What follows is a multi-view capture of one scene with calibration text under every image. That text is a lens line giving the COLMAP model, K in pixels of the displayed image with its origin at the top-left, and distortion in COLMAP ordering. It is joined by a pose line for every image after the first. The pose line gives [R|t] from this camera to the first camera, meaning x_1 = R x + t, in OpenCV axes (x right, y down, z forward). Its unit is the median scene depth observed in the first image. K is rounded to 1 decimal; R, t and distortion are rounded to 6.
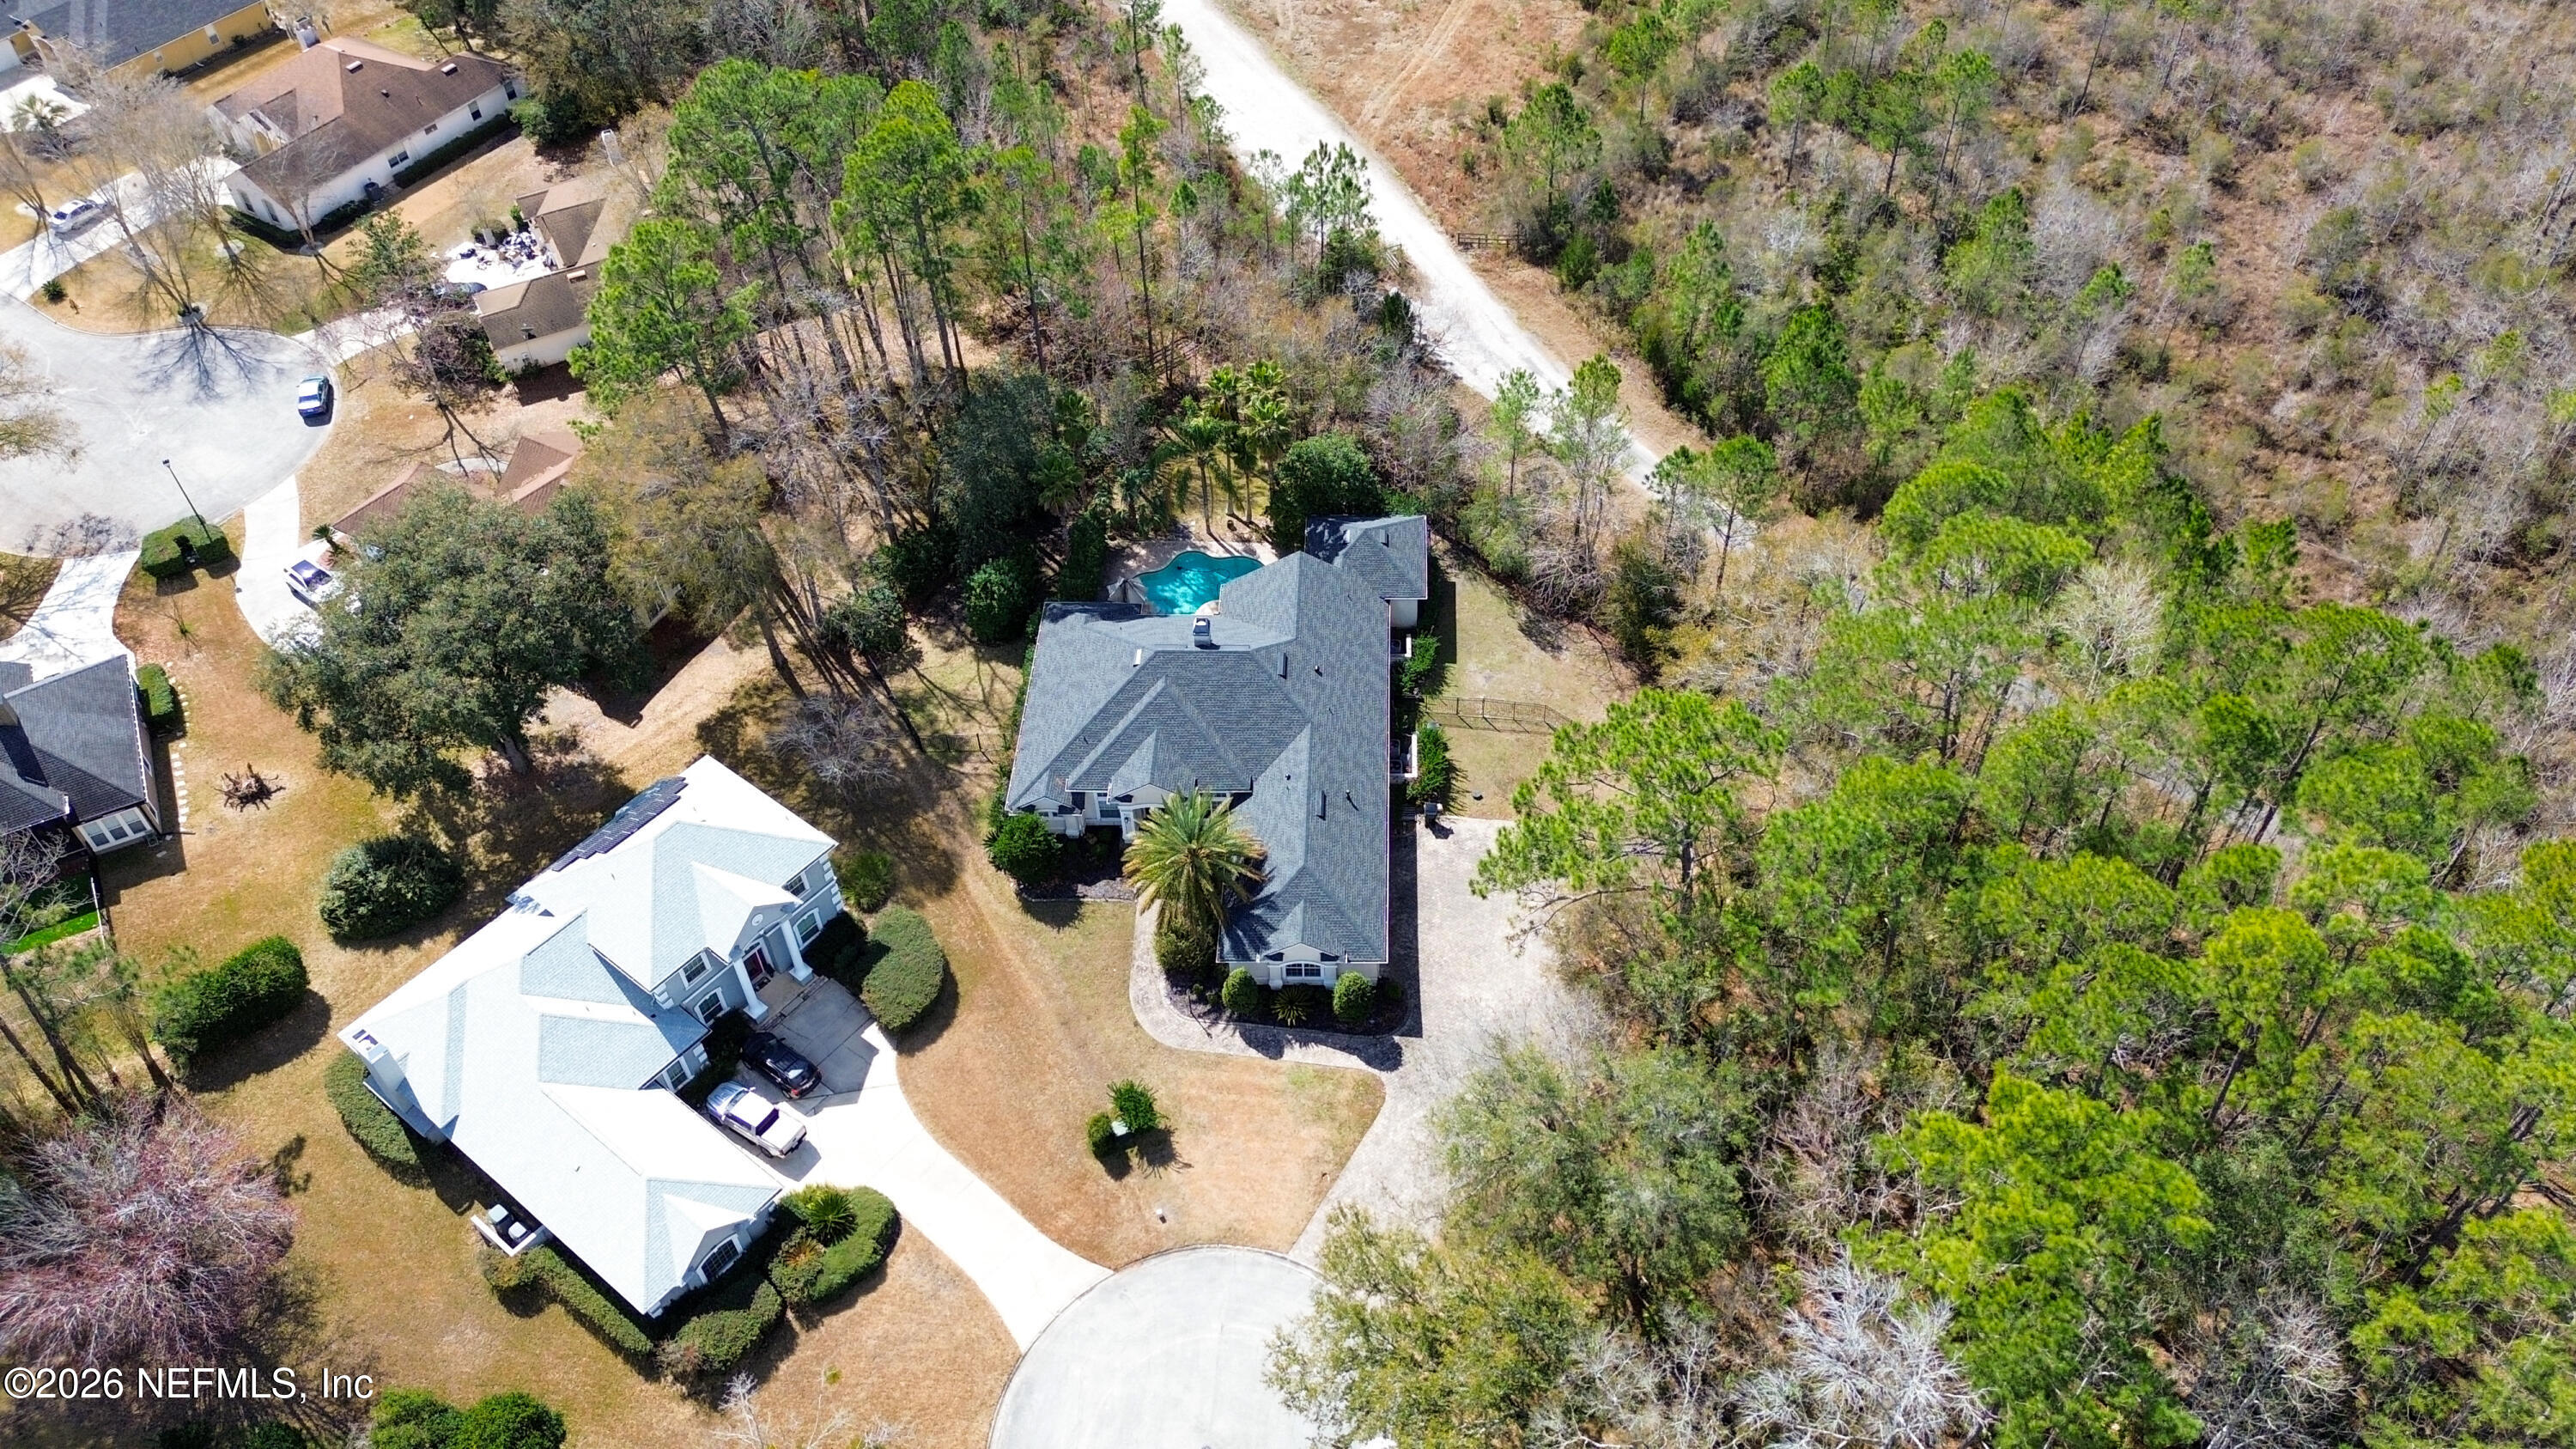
lens RADIAL K [[1876.7, 0, 1288.0], [0, 1876.7, 724.5], [0, 0, 1]] dist [0.104946, -0.112706]
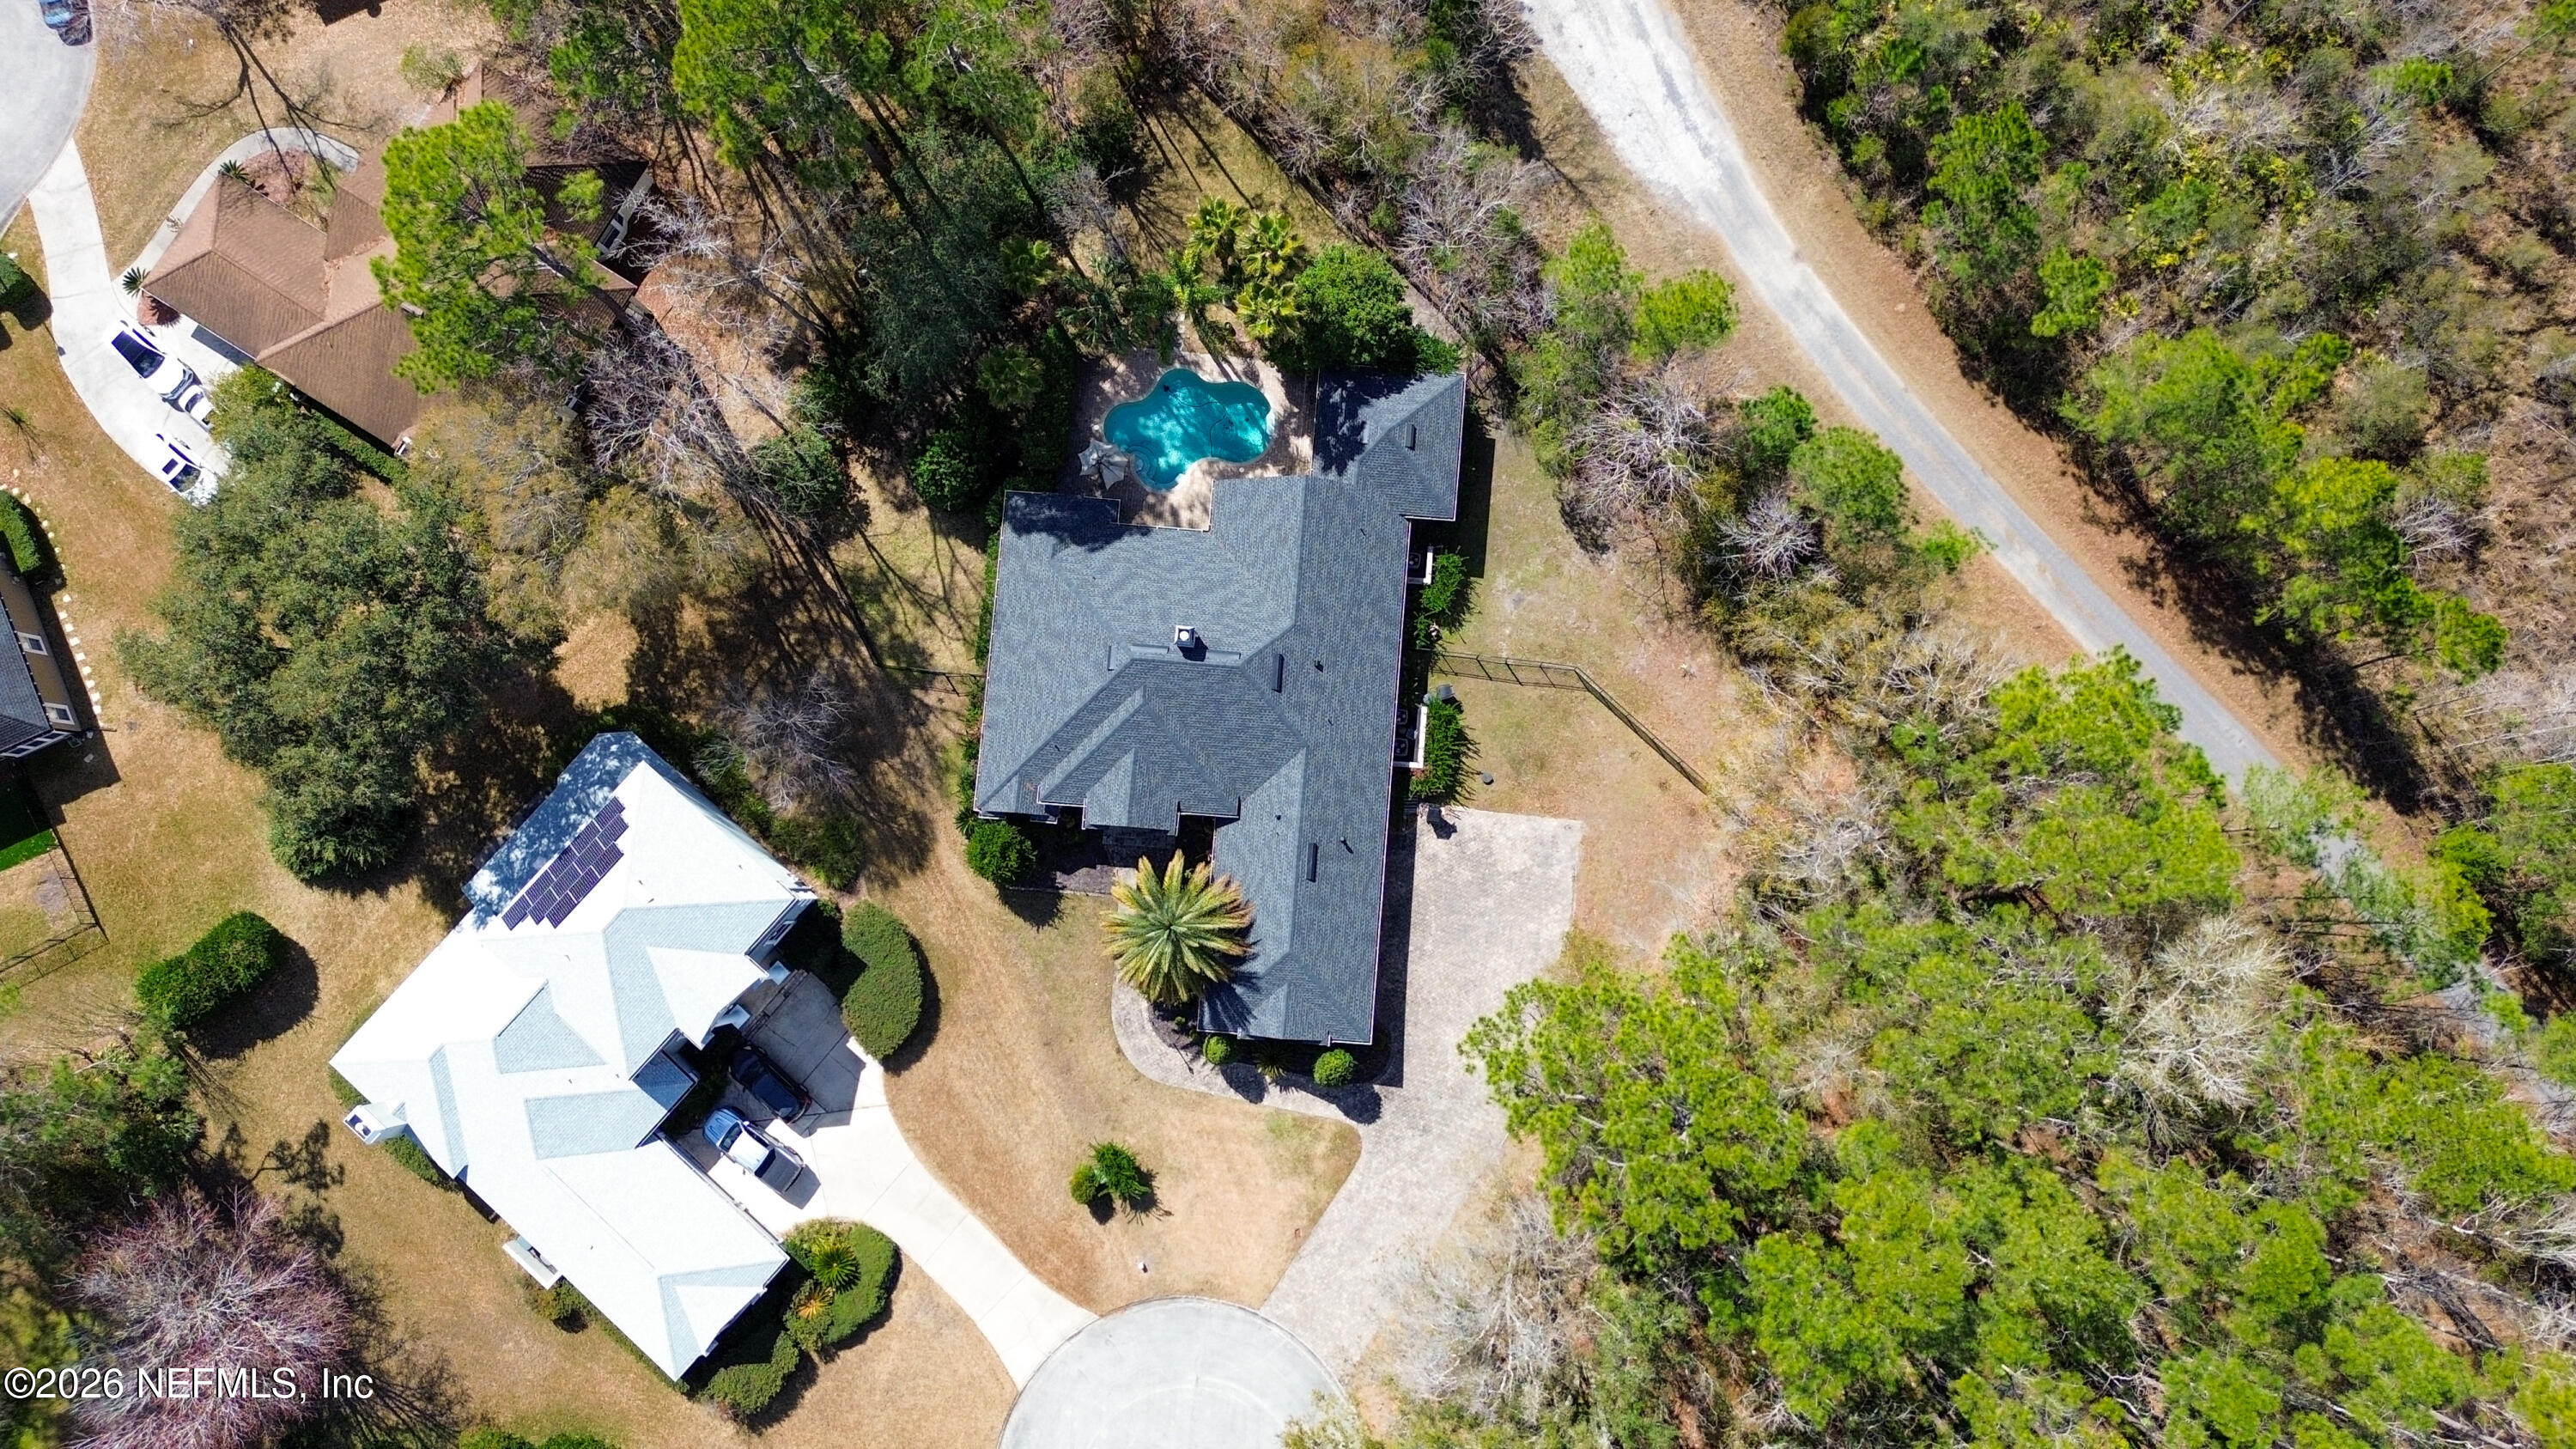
lens RADIAL K [[1876.7, 0, 1288.0], [0, 1876.7, 724.5], [0, 0, 1]] dist [0.104946, -0.112706]
pose [[0.999112, 0.038457, -0.017240, 0.018954], [-0.020446, 0.799994, 0.599660, -0.551660], [0.036853, -0.598774, 0.800069, 0.289612]]
